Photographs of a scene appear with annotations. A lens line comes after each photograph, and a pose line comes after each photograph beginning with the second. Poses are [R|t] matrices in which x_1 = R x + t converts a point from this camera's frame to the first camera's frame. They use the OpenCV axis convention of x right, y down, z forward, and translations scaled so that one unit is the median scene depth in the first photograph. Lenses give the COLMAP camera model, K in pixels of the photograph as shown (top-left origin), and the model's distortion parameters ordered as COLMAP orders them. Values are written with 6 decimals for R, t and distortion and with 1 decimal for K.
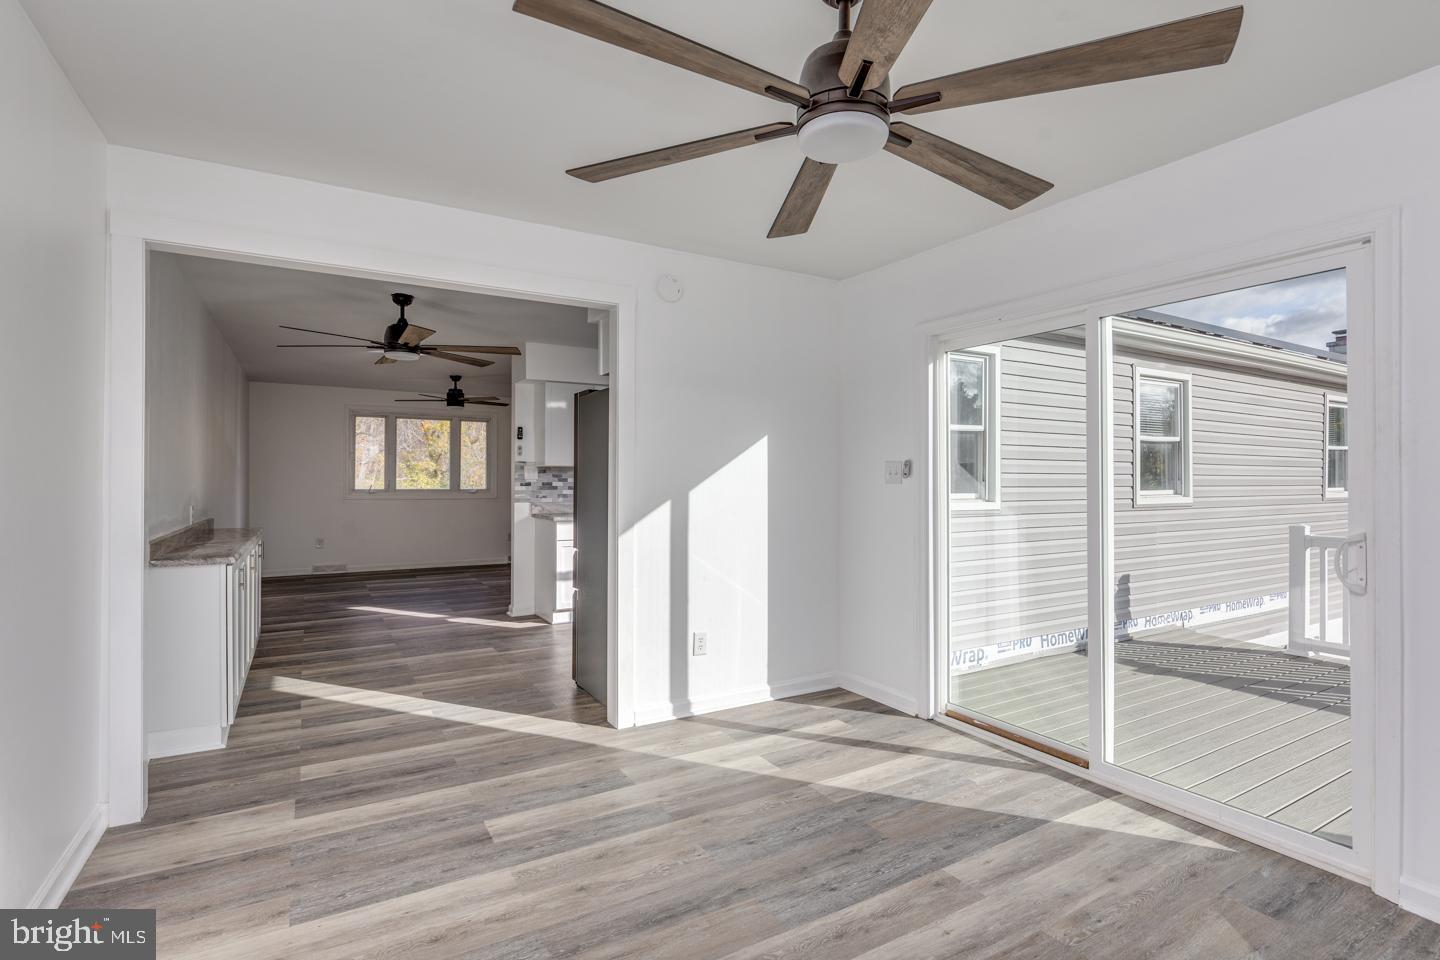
lens RADIAL K [[703.0, 0, 722.1], [0, 703.0, 470.7], [0, 0, 1]] dist [0.001305, -0.000003]
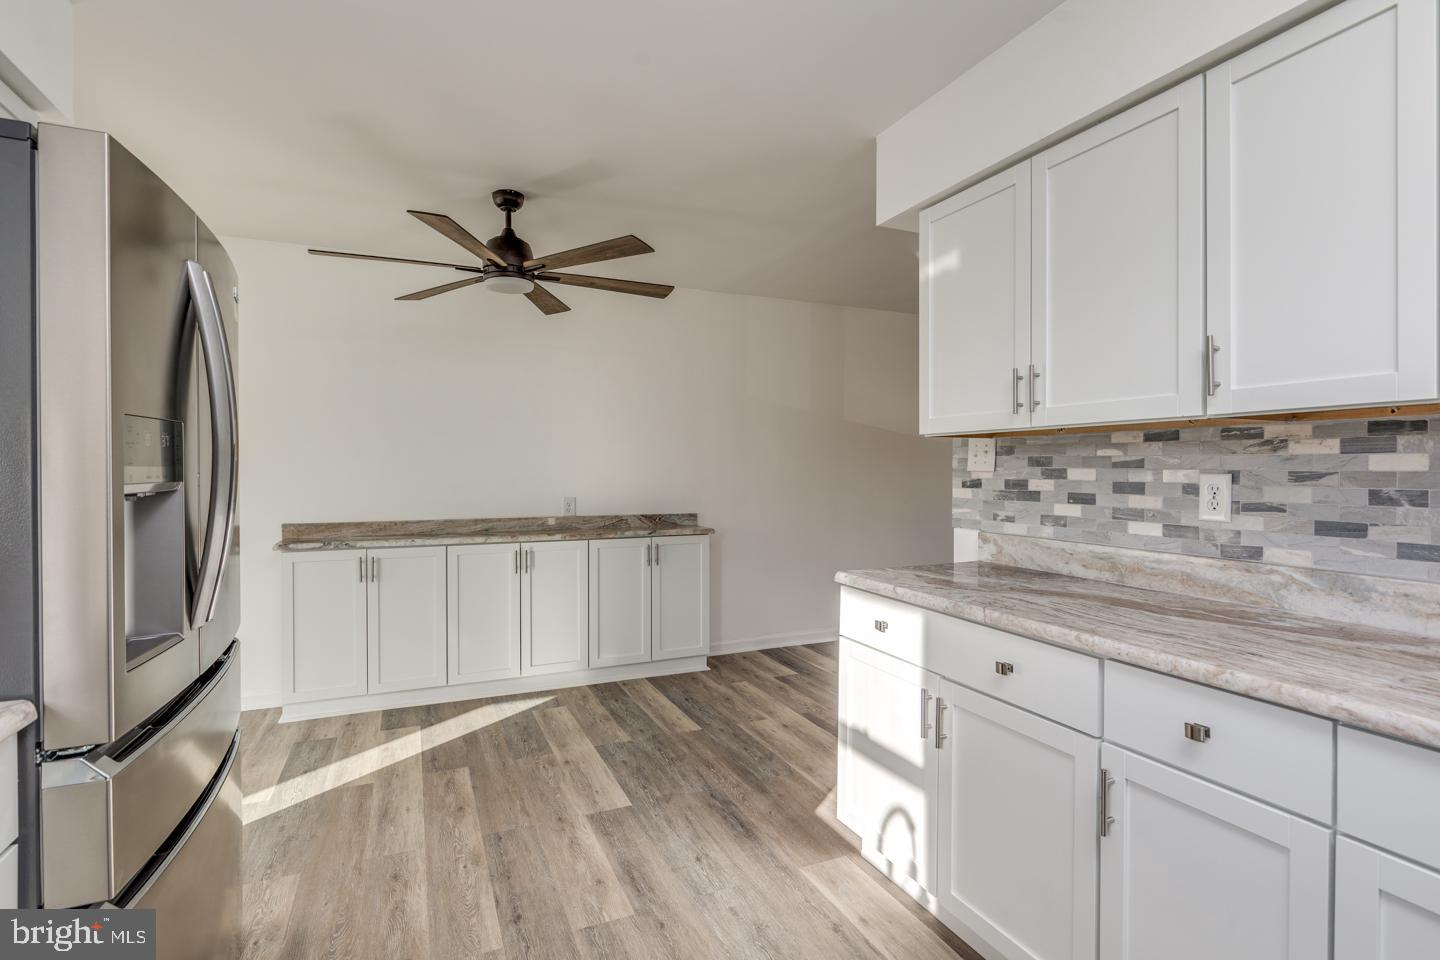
lens RADIAL K [[703.0, 0, 722.1], [0, 703.0, 470.7], [0, 0, 1]] dist [0.001305, -0.000003]
pose [[-0.122775, 0.000888, -0.992434, 0.144433], [0.011078, 0.999939, -0.000476, 0.011313], [0.992373, -0.011052, -0.122777, 0.982872]]
